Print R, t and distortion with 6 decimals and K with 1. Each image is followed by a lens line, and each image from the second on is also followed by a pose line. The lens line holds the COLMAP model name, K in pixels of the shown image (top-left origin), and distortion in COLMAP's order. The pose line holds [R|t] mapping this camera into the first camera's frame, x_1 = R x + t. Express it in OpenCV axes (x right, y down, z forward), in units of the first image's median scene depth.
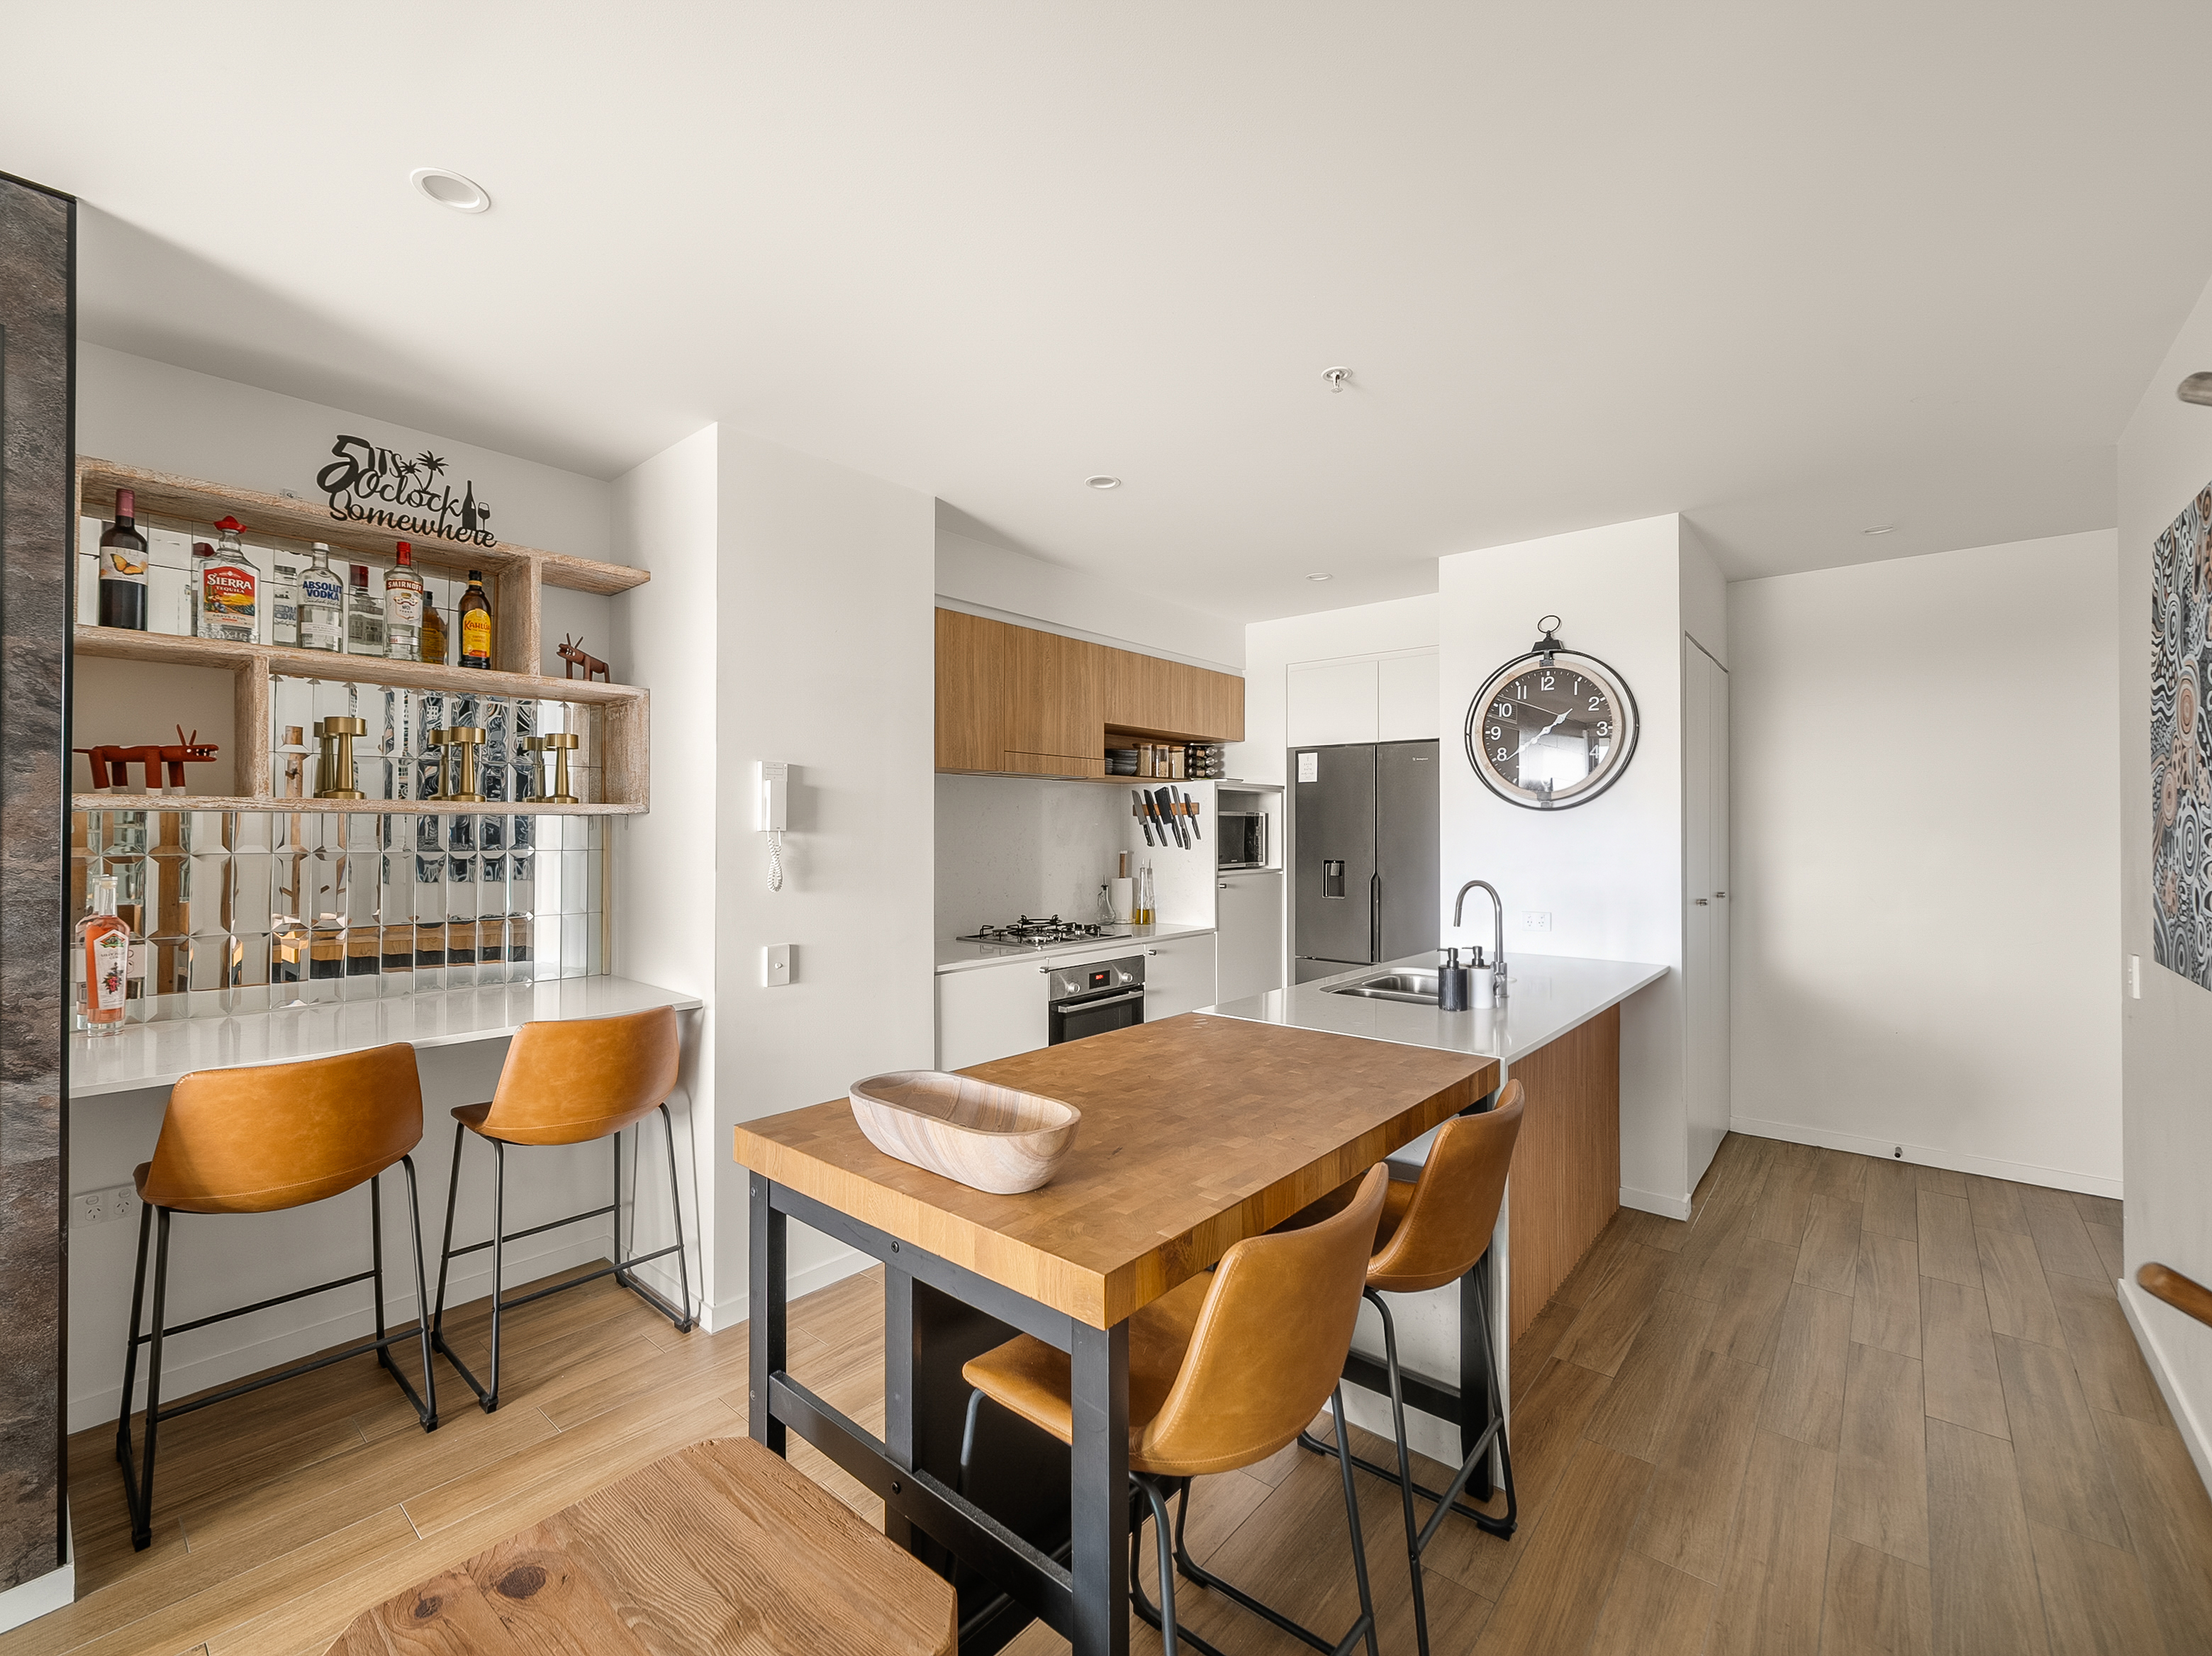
lens RADIAL K [[909.5, 0, 1123.4], [0, 909.5, 828.3], [0, 0, 1]] dist [-0.001664, -0.000479]
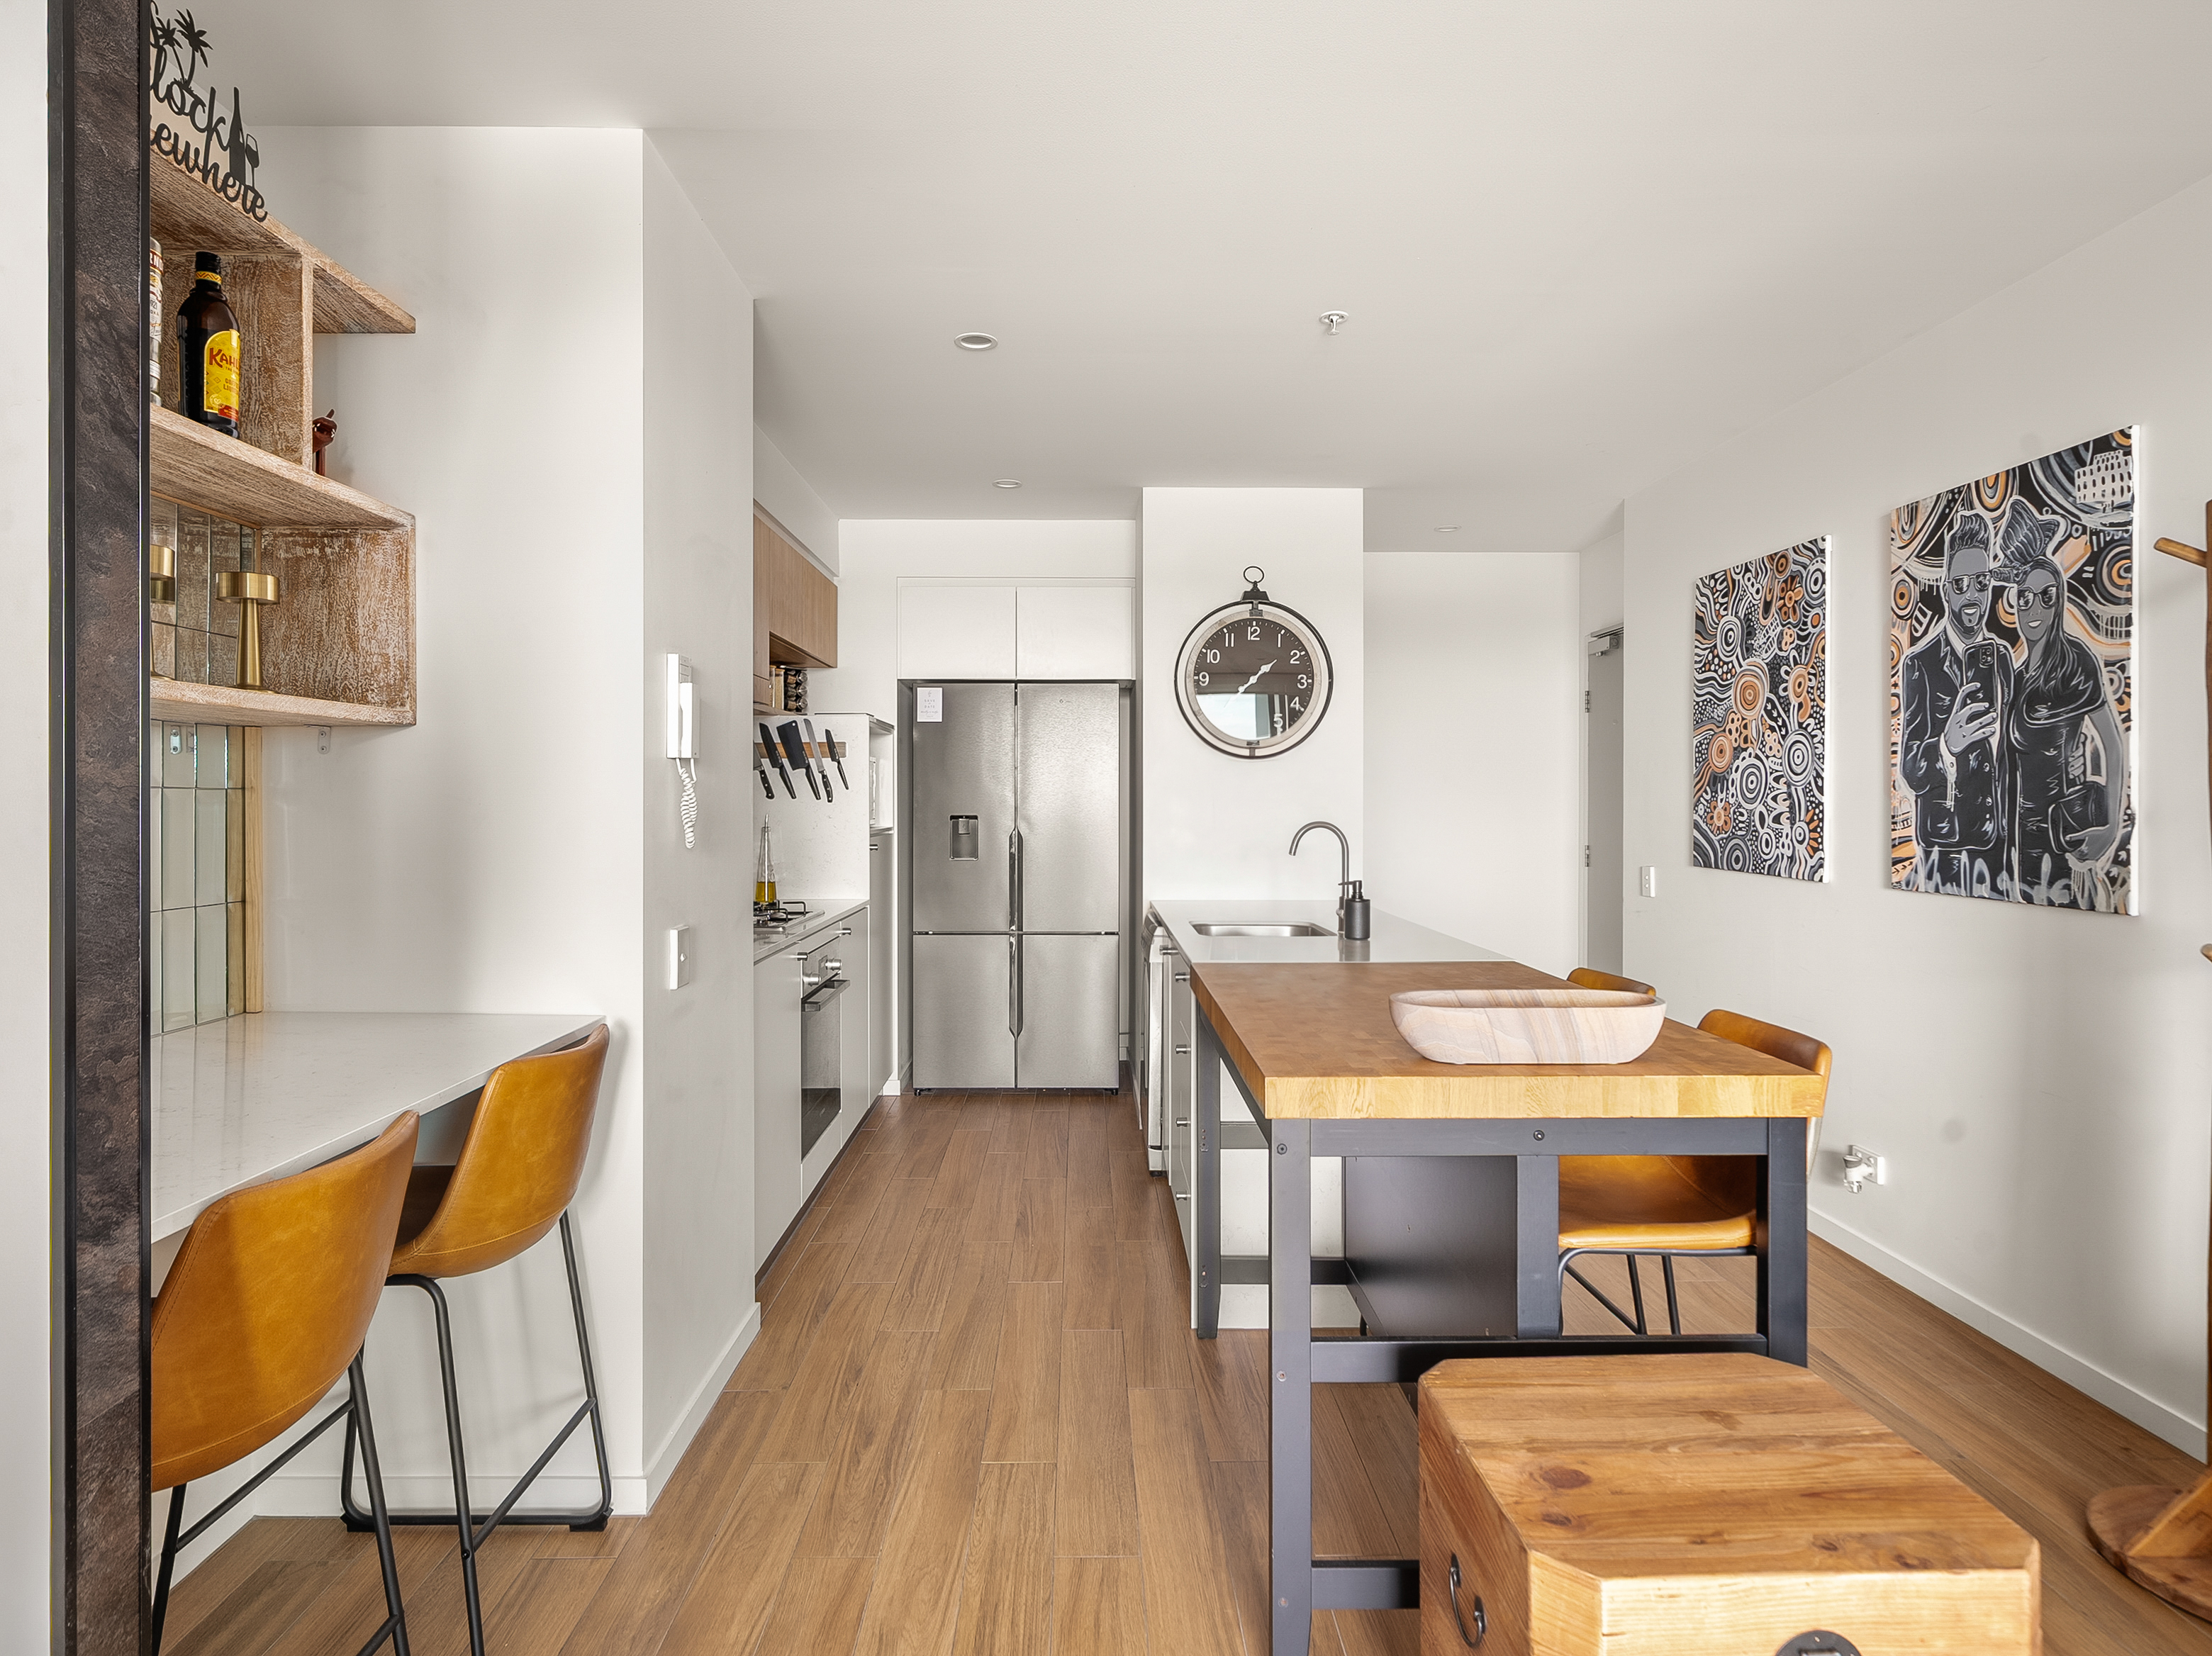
lens RADIAL K [[1193.7, 0, 1088.0], [0, 1193.7, 805.8], [0, 0, 1]] dist [-0.000257, 0.000308]
pose [[0.770214, -0.004019, 0.637773, -0.607735], [-0.001965, 0.999960, 0.008675, 0.025592], [-0.637783, -0.007934, 0.770175, 0.104569]]
